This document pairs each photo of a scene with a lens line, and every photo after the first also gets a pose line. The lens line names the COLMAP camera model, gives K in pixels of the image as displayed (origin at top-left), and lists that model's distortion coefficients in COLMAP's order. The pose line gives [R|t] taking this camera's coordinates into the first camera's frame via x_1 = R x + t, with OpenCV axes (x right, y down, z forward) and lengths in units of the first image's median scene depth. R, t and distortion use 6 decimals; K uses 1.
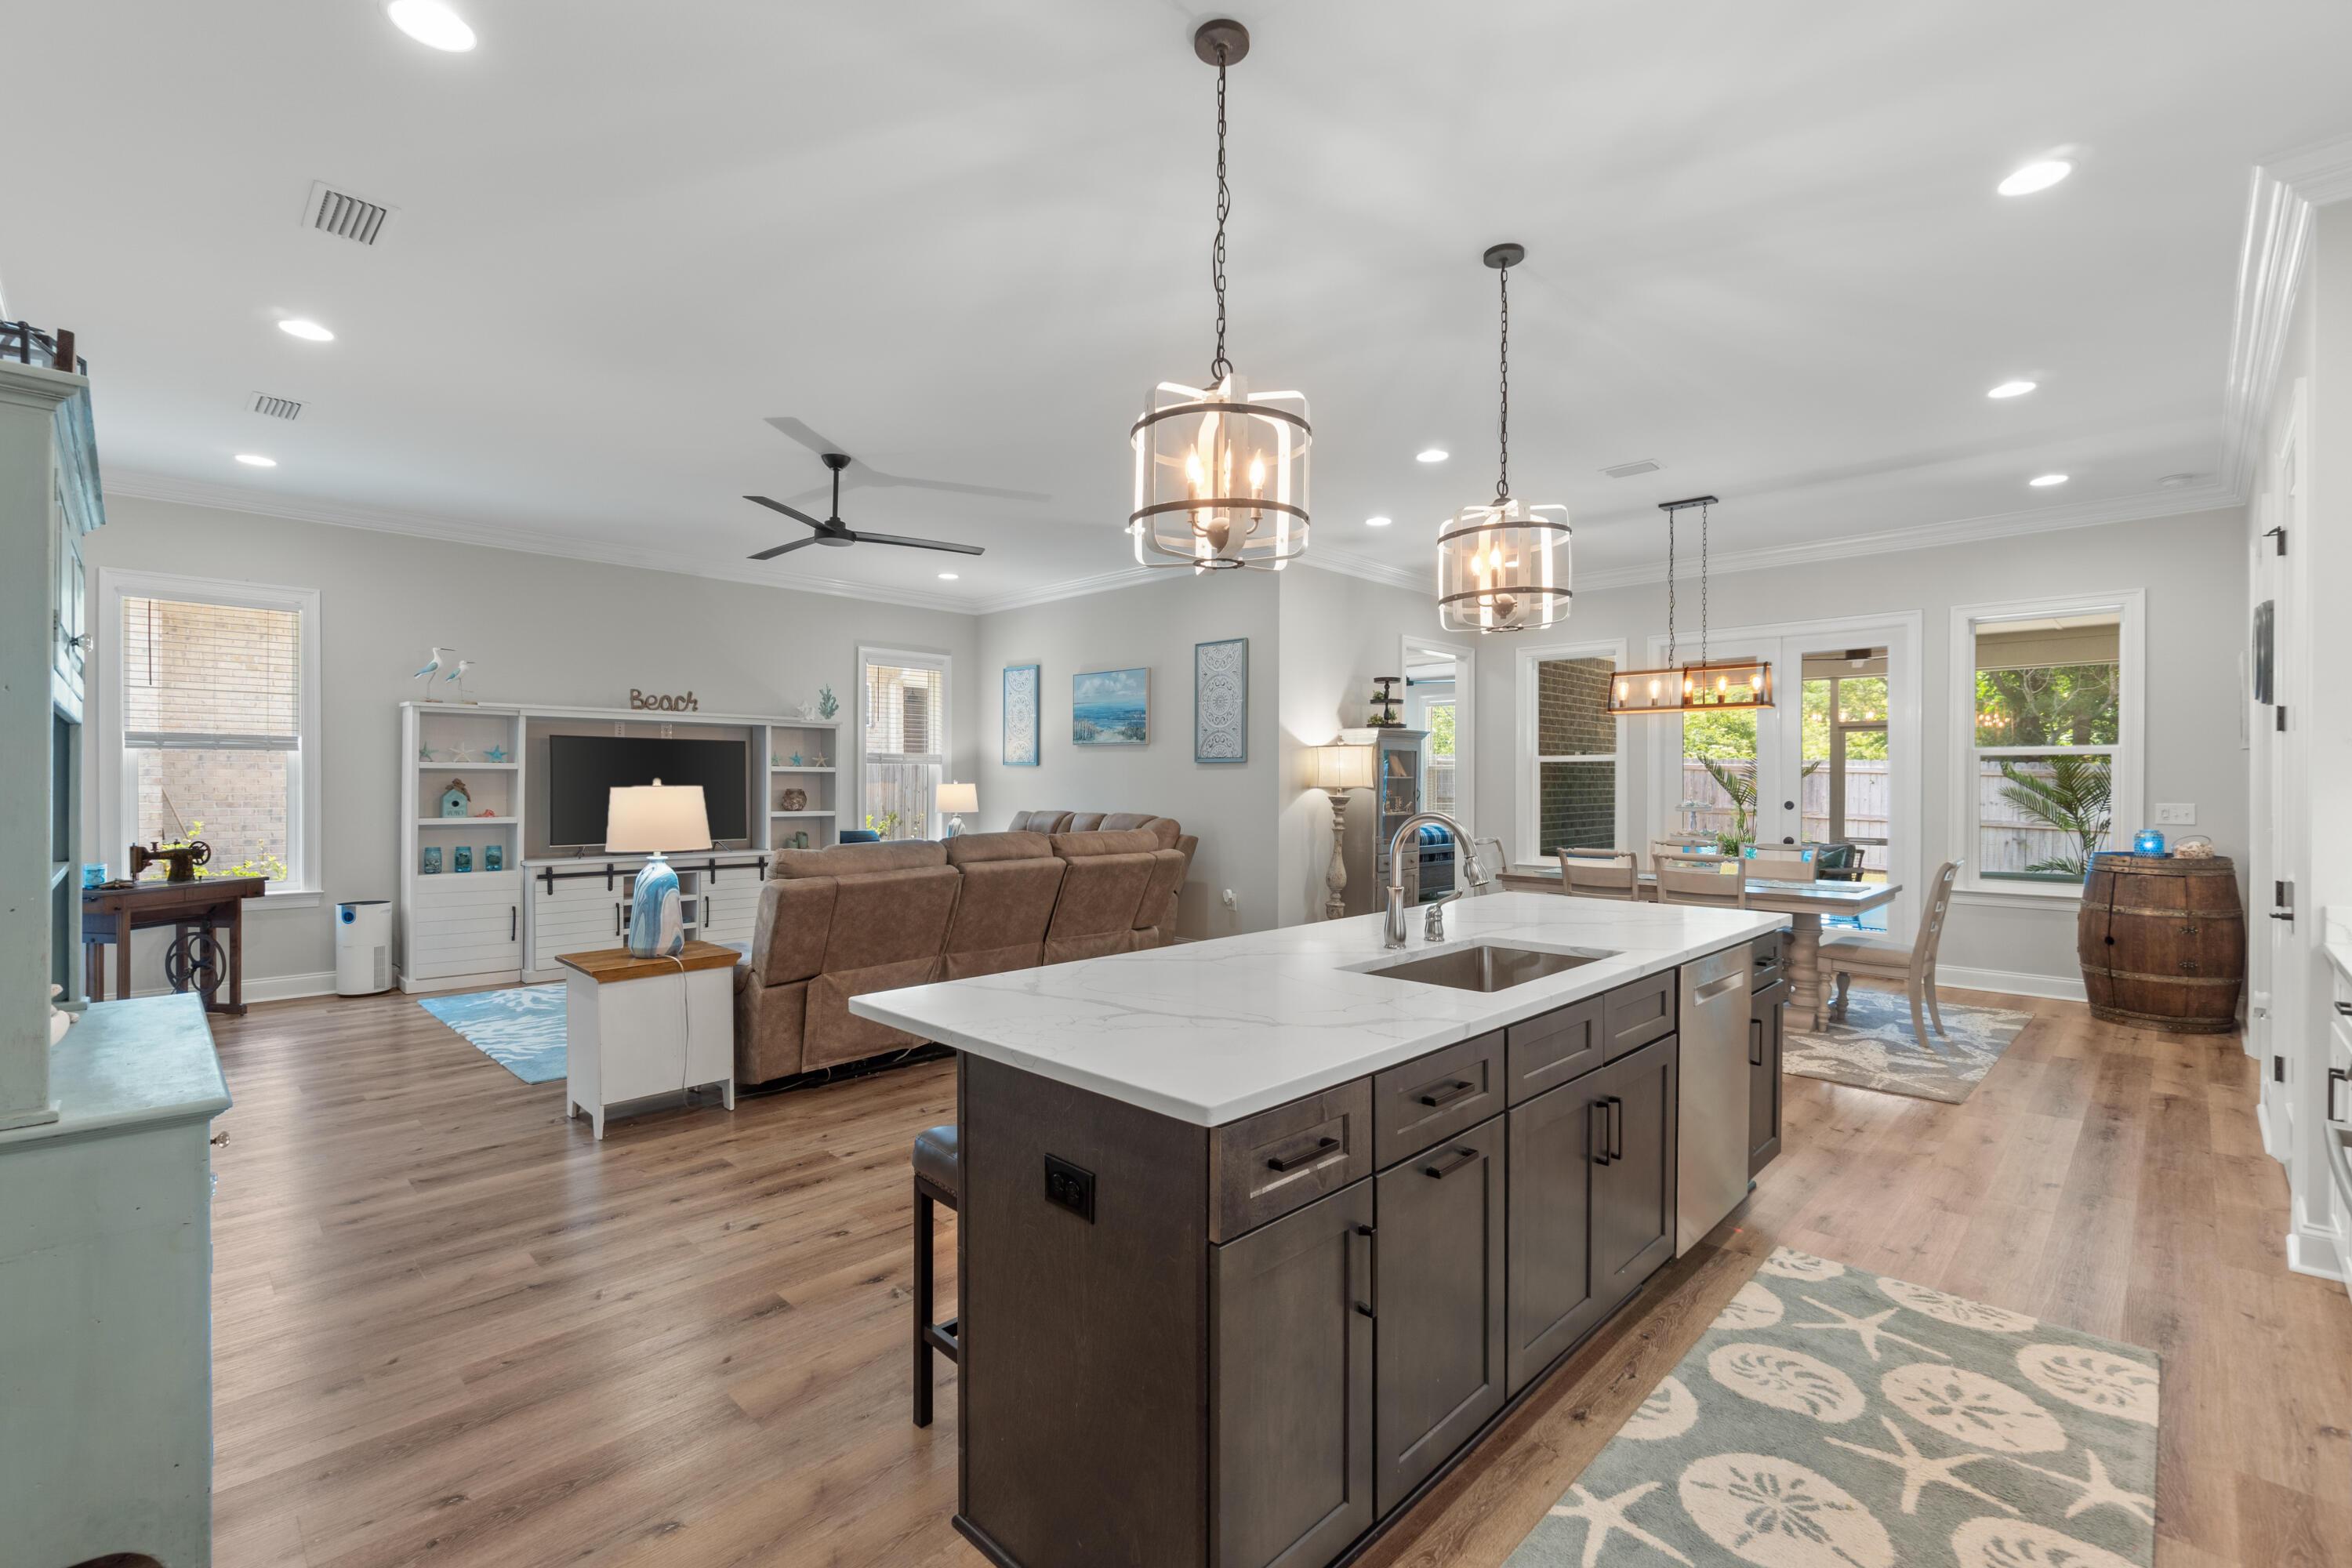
lens RADIAL K [[1028.5, 0, 1192.4], [0, 1028.5, 782.0], [0, 0, 1]] dist [-0.012846, 0.002675]
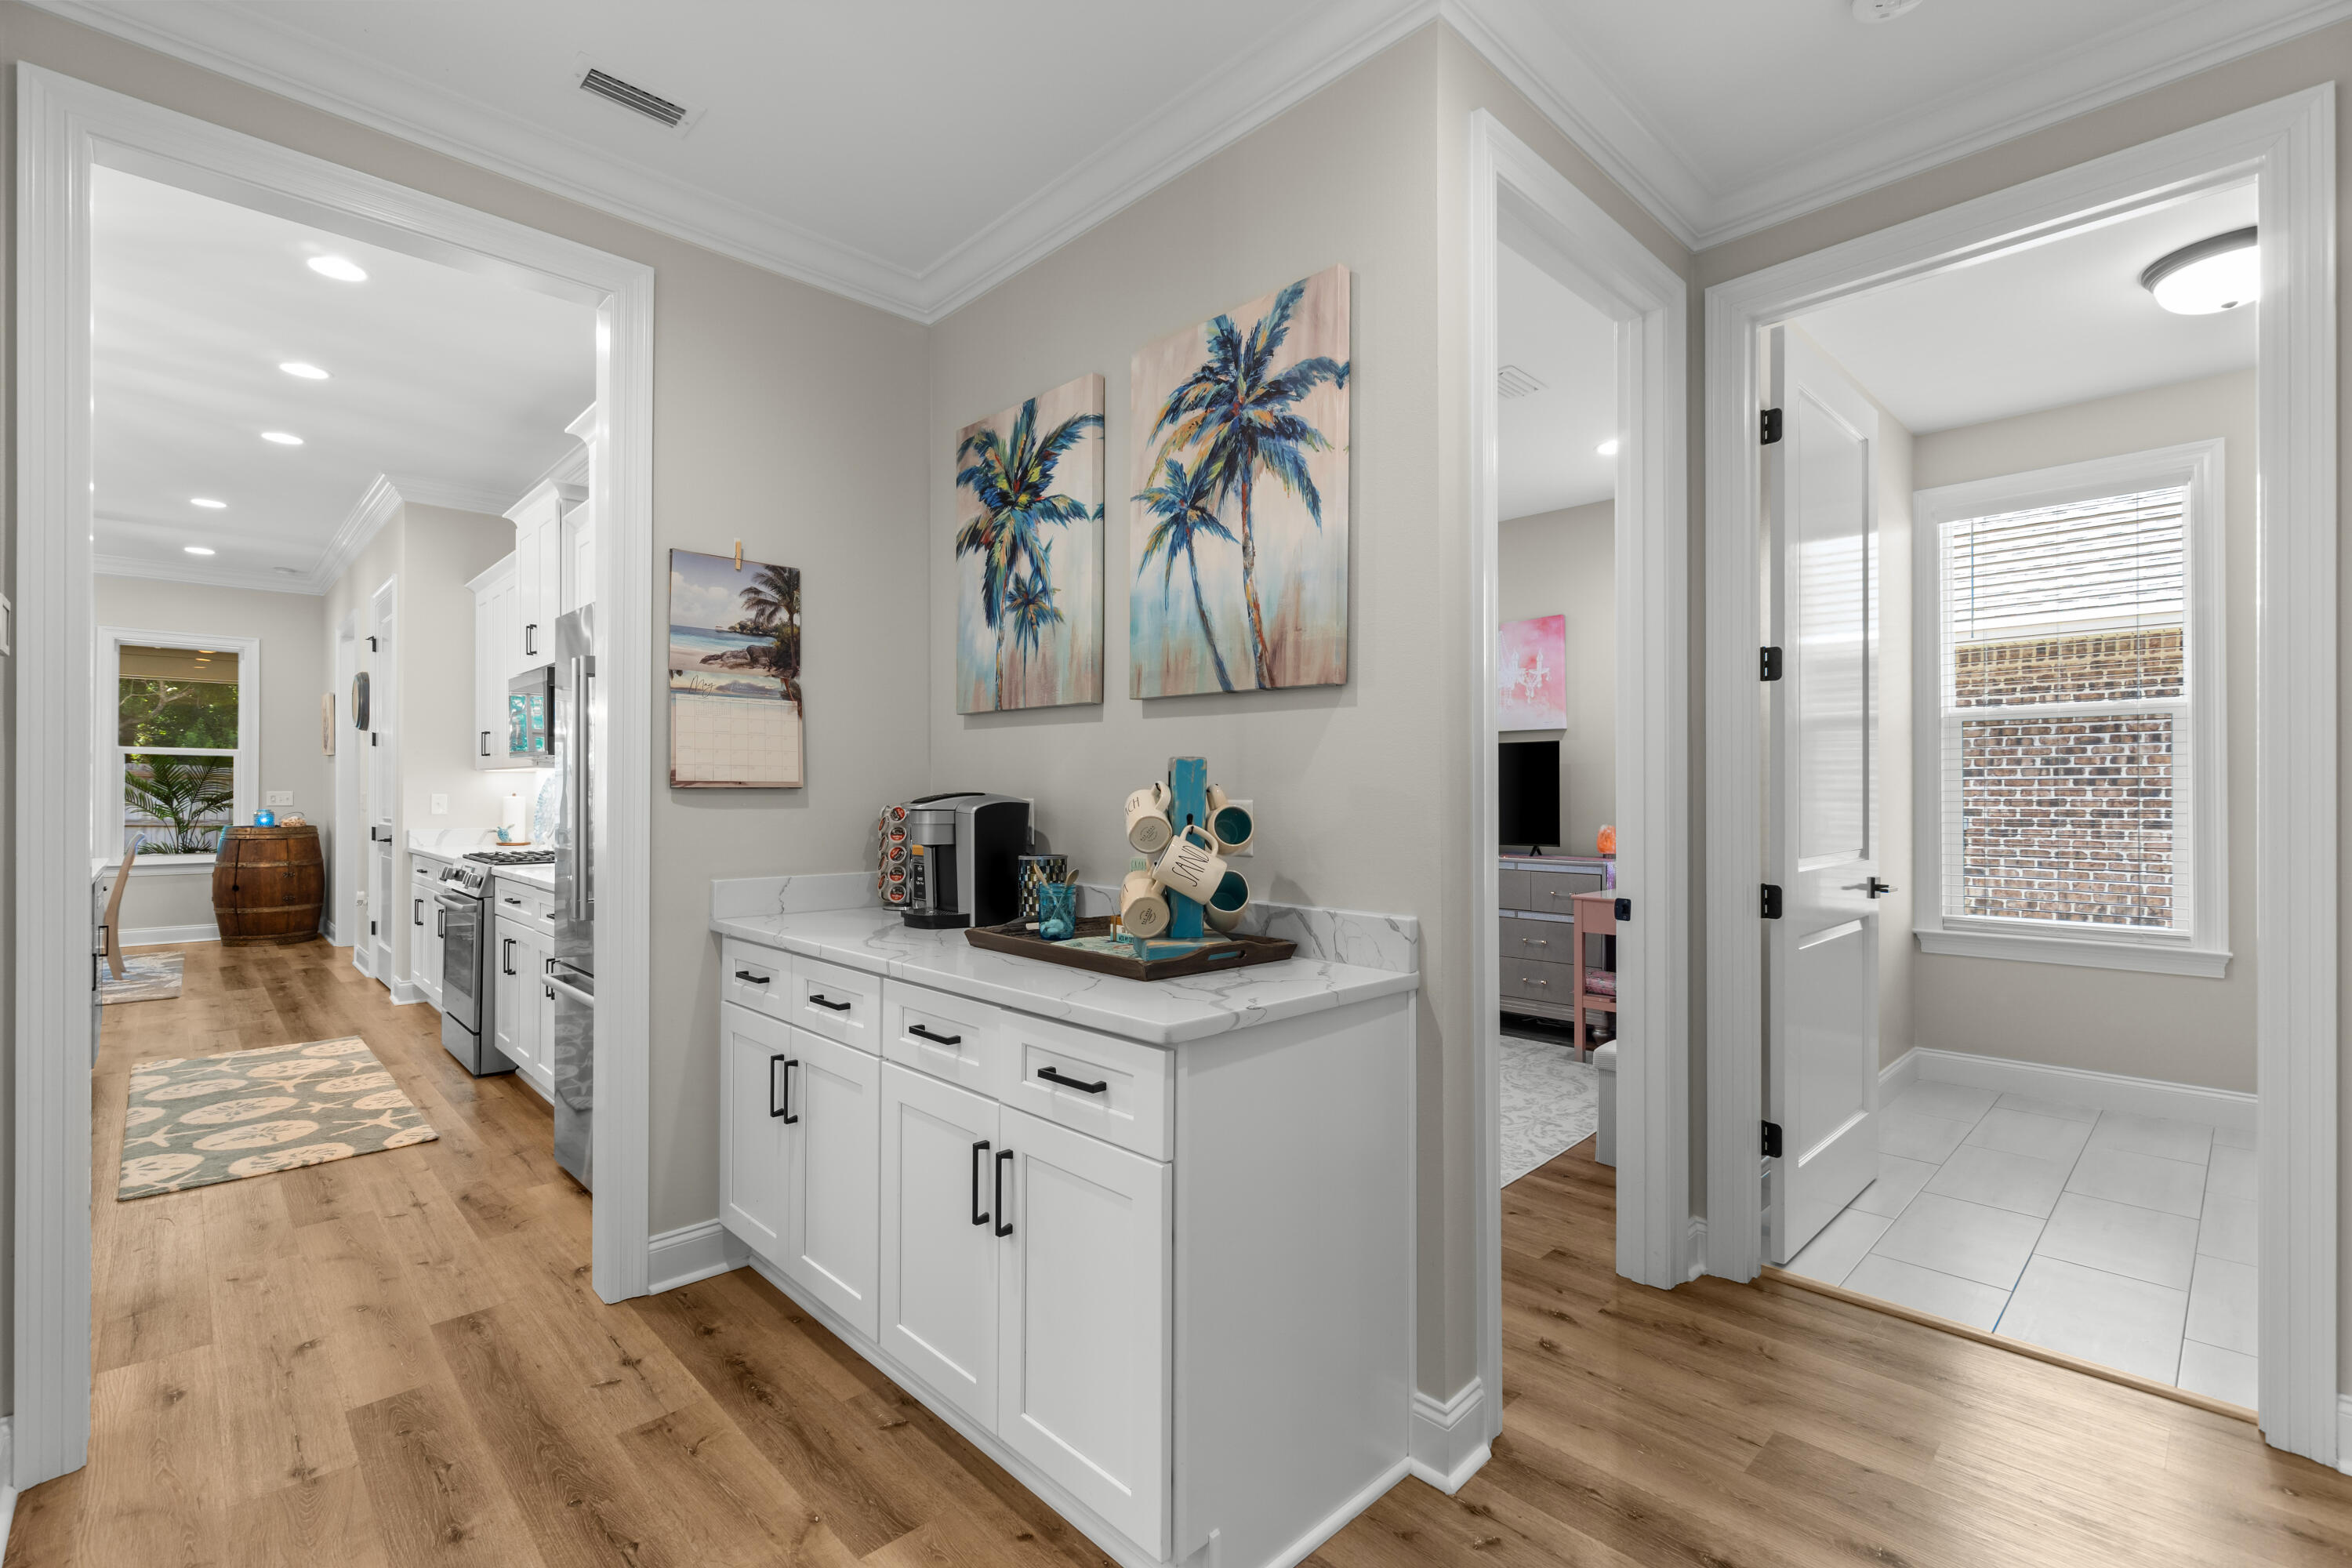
lens RADIAL K [[1028.5, 0, 1200.9], [0, 1028.5, 786.6], [0, 0, 1]] dist [-0.012846, 0.002675]
pose [[0.011048, -0.000479, 0.999939, -0.453314], [-0.002268, 0.999997, 0.000504, 0.009715], [-0.999936, -0.002273, 0.011047, -0.319080]]
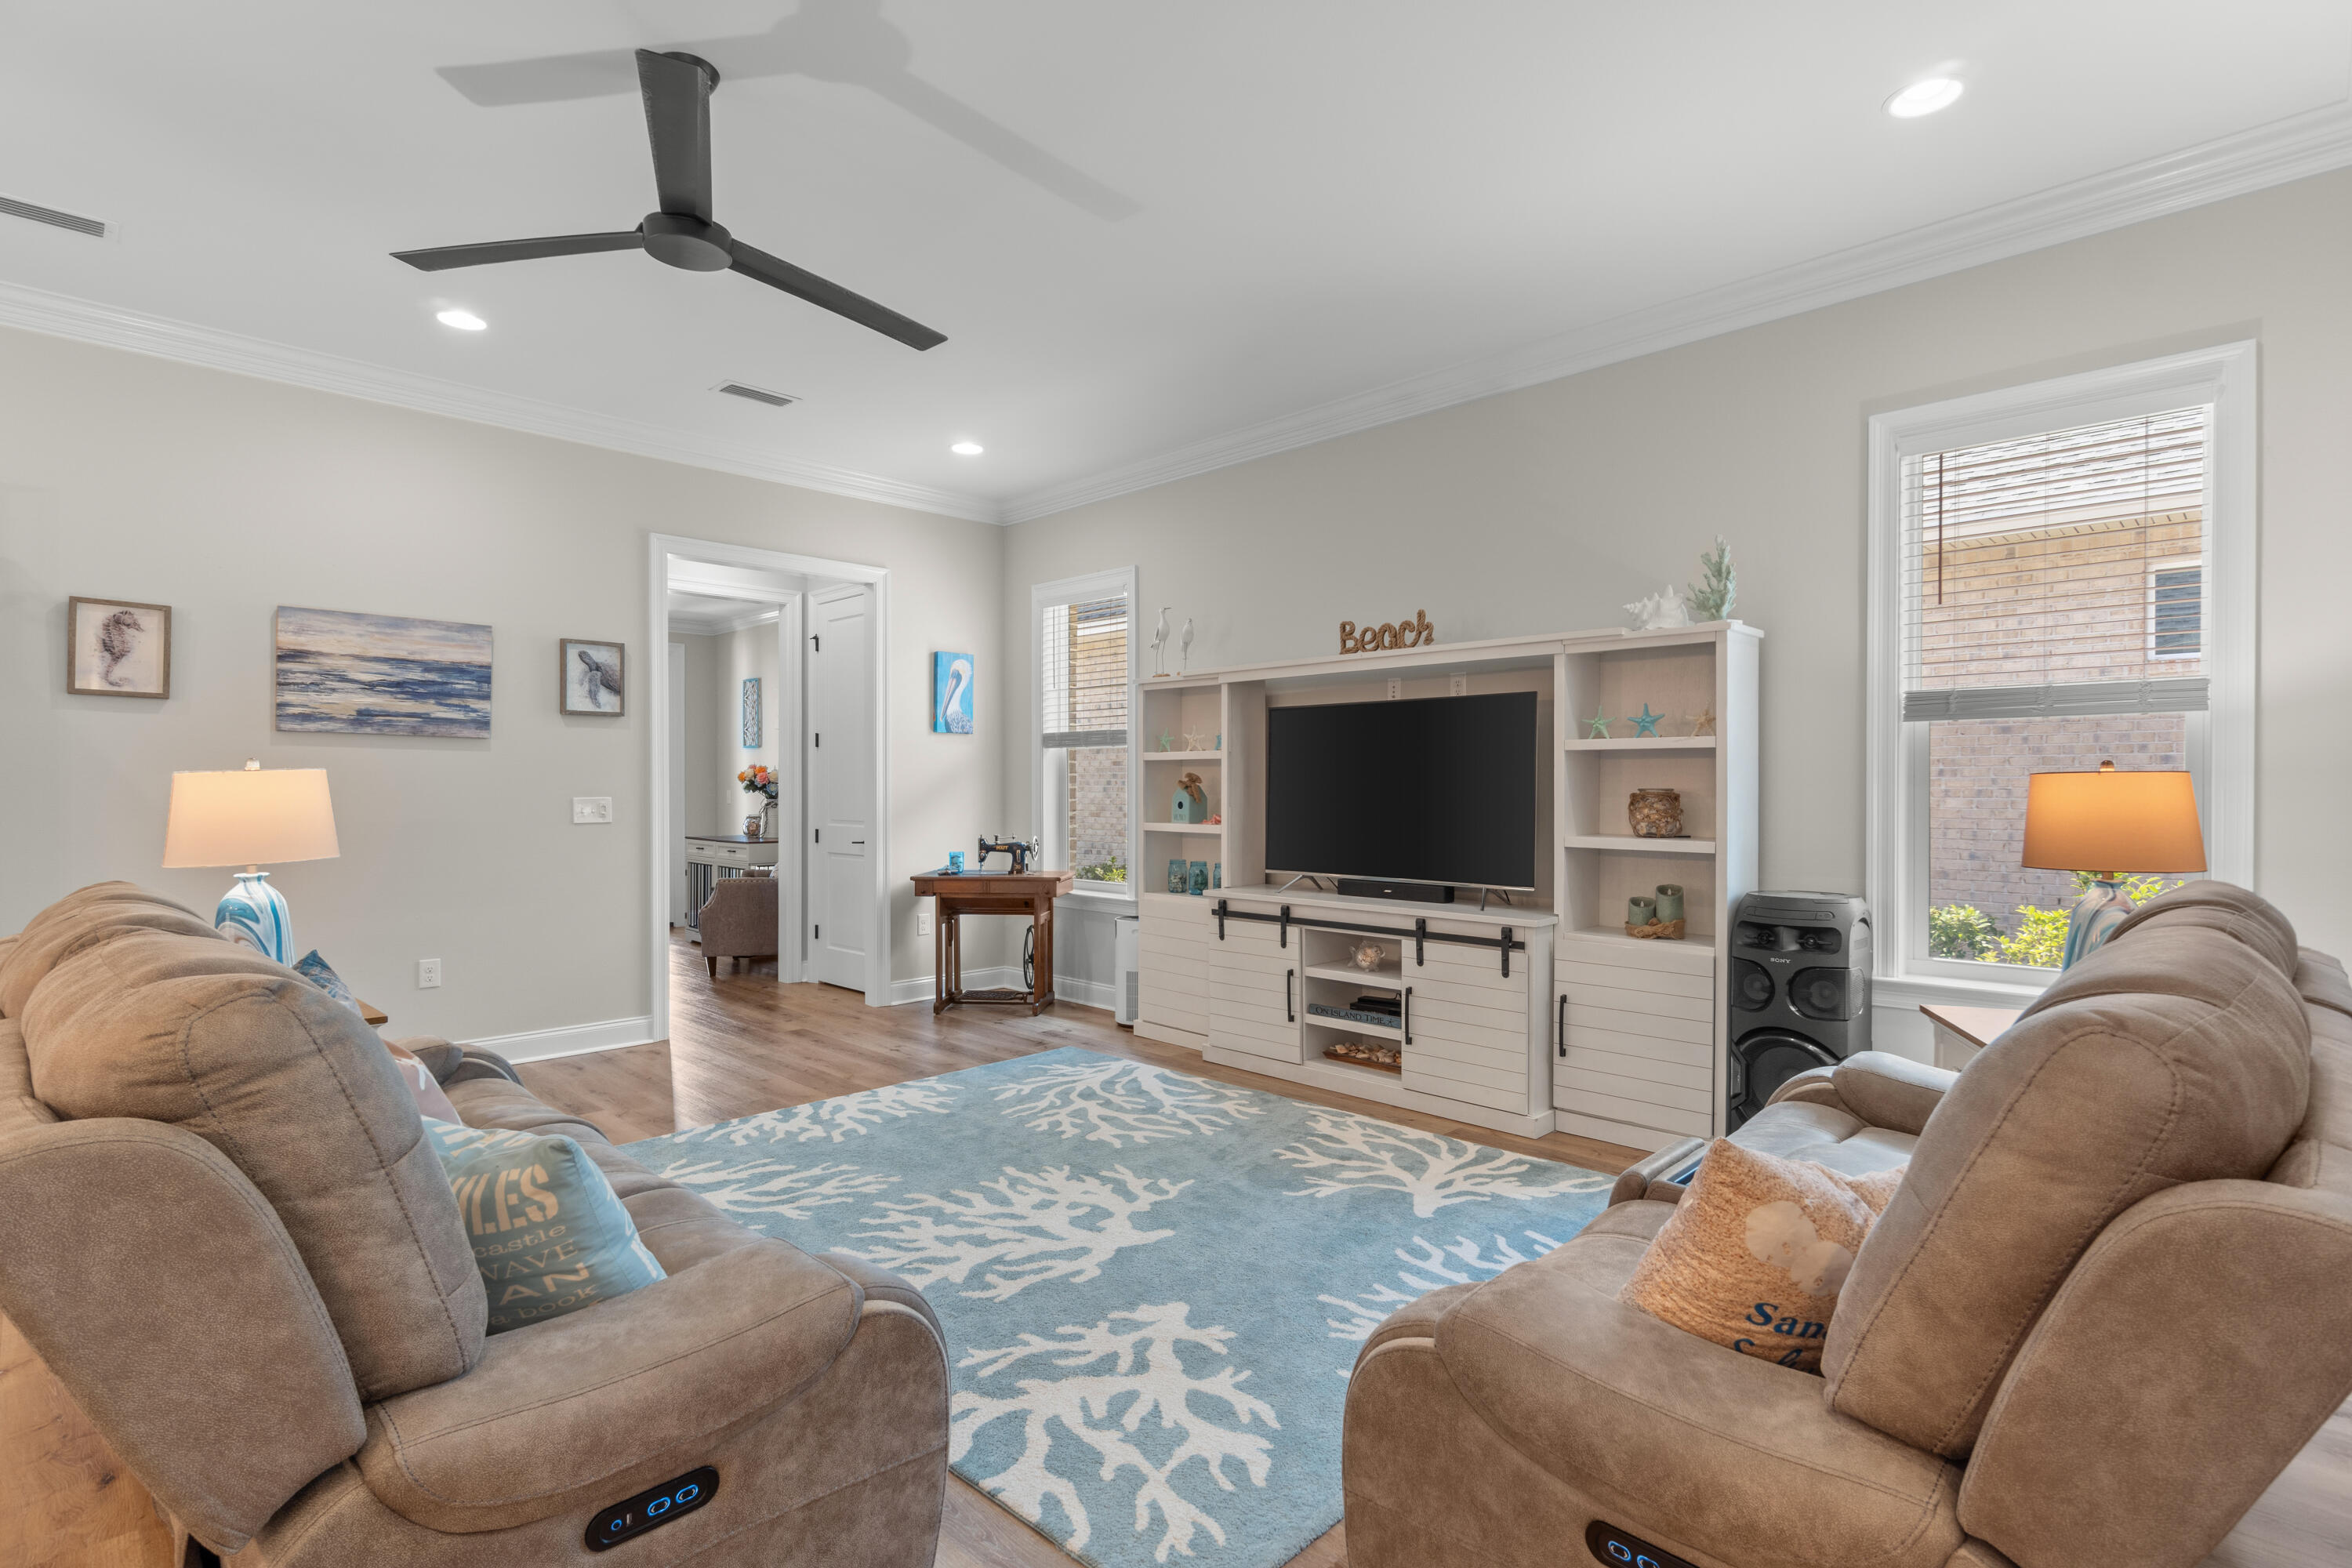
lens RADIAL K [[1127.3, 0, 1180.8], [0, 1127.3, 791.3], [0, 0, 1]] dist [0.002787, 0.000064]
pose [[-0.003648, 0.002671, -0.999990, 0.134365], [-0.001421, 0.999995, 0.002676, 0.008821], [0.999992, 0.001431, -0.003644, 1.027012]]
